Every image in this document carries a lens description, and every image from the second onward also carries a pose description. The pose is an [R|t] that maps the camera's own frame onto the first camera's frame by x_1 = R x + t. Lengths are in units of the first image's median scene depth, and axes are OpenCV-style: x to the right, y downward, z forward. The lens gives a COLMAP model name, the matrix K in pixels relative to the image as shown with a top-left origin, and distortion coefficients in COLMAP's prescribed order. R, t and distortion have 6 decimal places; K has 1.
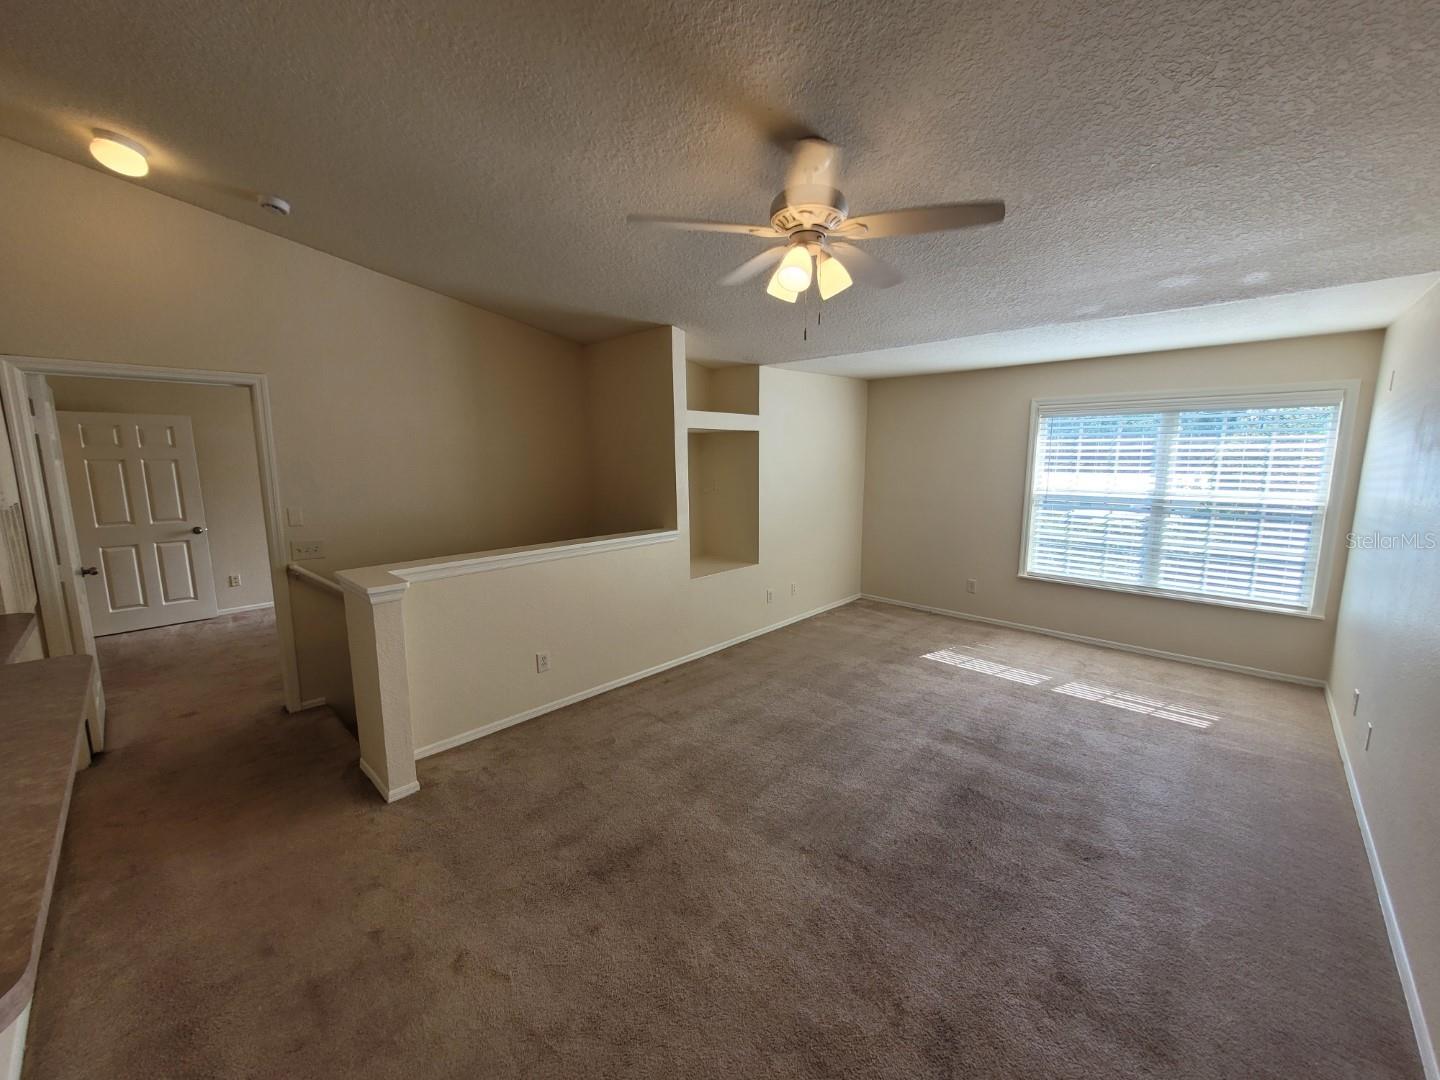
lens RADIAL K [[567.9, 0, 723.2], [0, 567.9, 539.5], [0, 0, 1]] dist [0.000174, 0.000267]
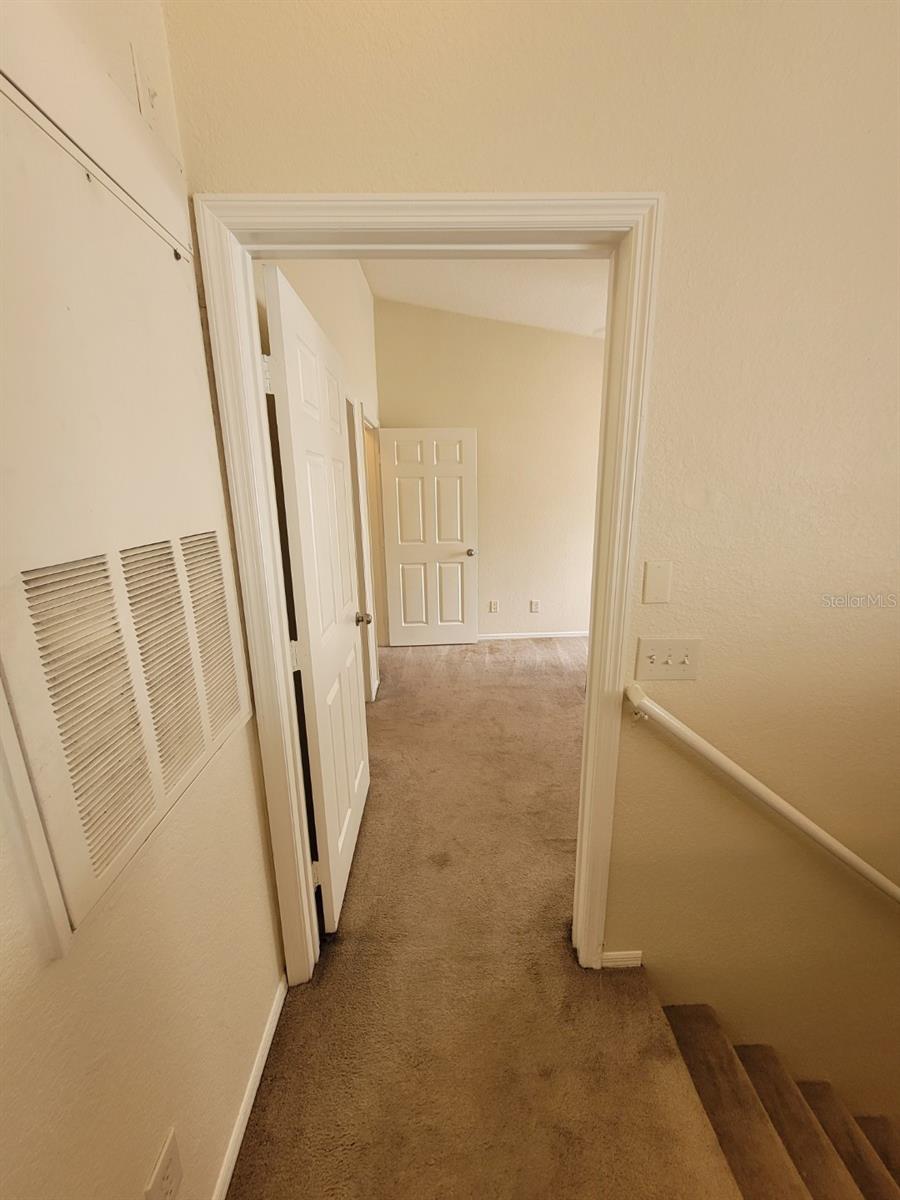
lens RADIAL K [[473.3, 0, 450.9], [0, 473.3, 602.7], [0, 0, 1]] dist [0.000174, 0.000267]
pose [[0.710875, 0.156724, -0.685634, -0.409324], [-0.087404, 0.986985, 0.134985, -0.038683], [0.697866, -0.036030, 0.715321, 0.424993]]
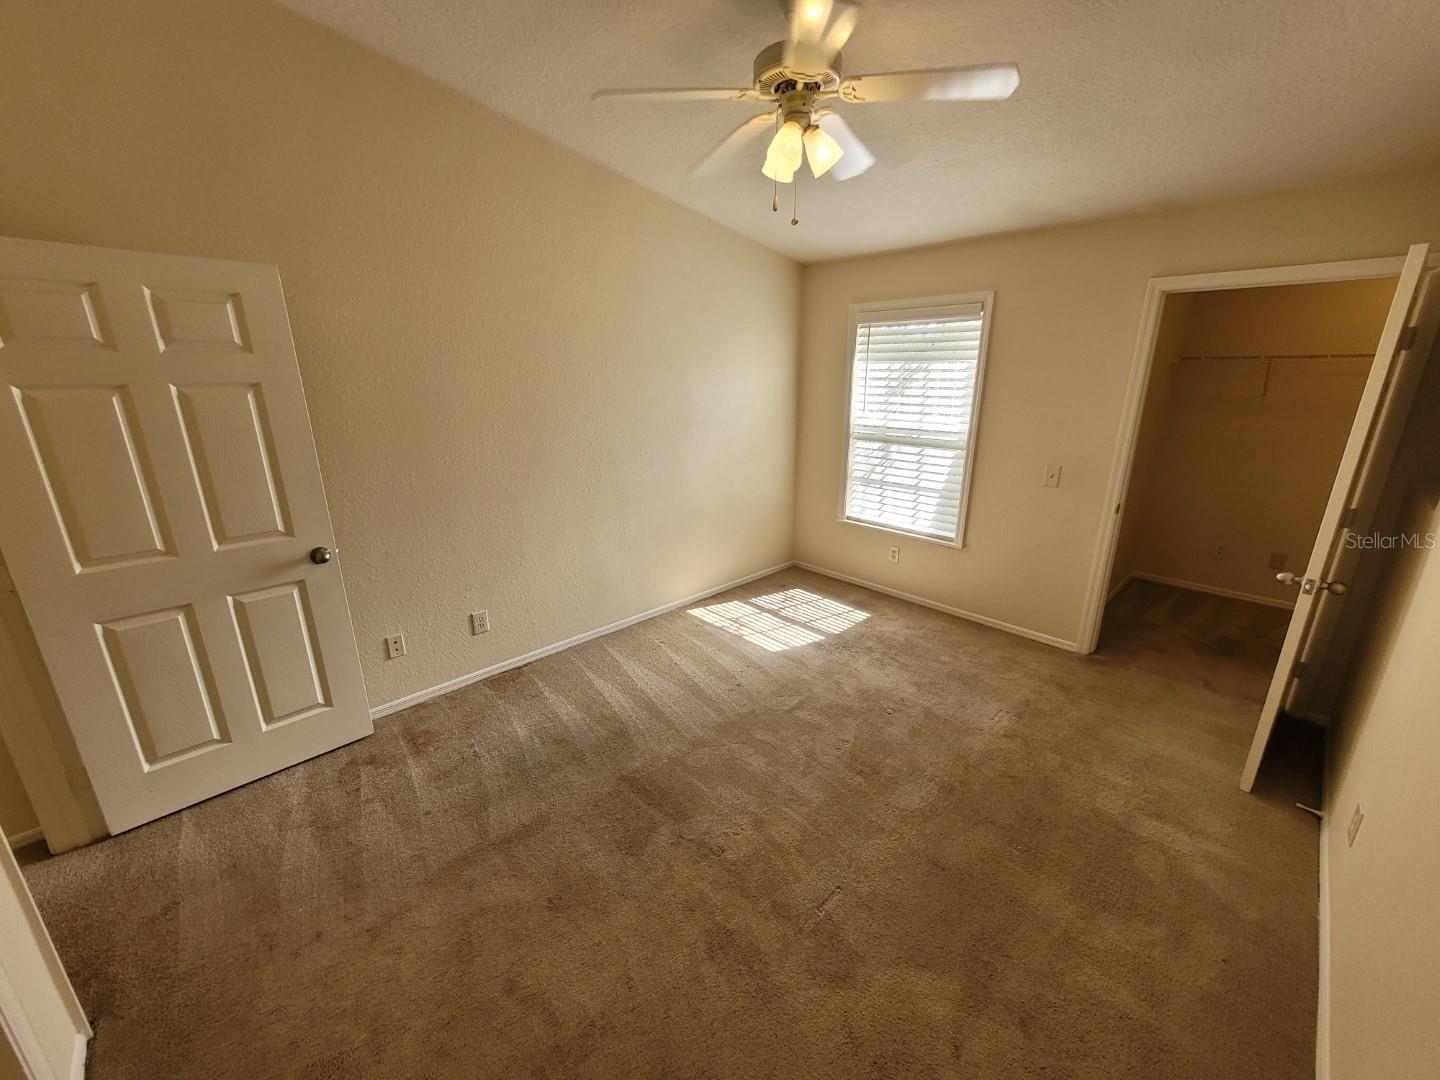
lens RADIAL K [[567.9, 0, 718.6], [0, 567.9, 535.2], [0, 0, 1]] dist [0.000174, 0.000267]
pose [[0.998807, 0.014183, -0.046733, -0.636574], [-0.007429, 0.989888, 0.141654, -0.096489], [0.048270, -0.141137, 0.988813, 0.625580]]
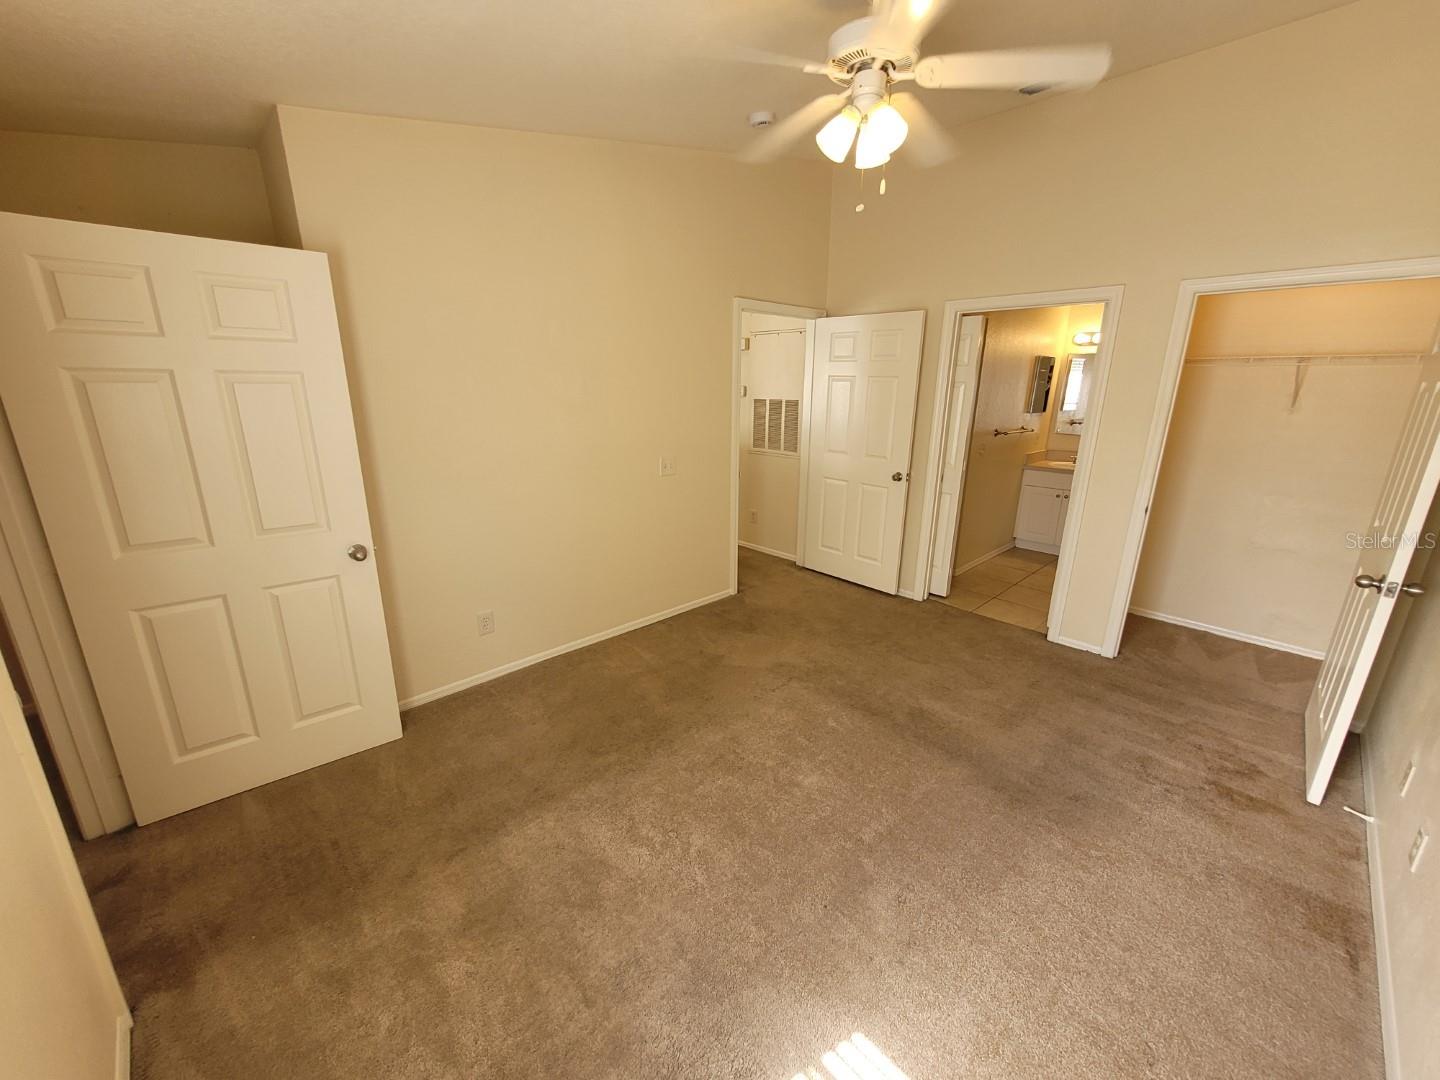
lens RADIAL K [[567.9, 0, 723.0], [0, 567.9, 542.4], [0, 0, 1]] dist [0.000174, 0.000267]
pose [[-0.998655, -0.022393, 0.046756, -0.547093], [-0.001040, 0.910374, 0.413785, -0.197279], [-0.051831, 0.413180, -0.909173, 1.399158]]
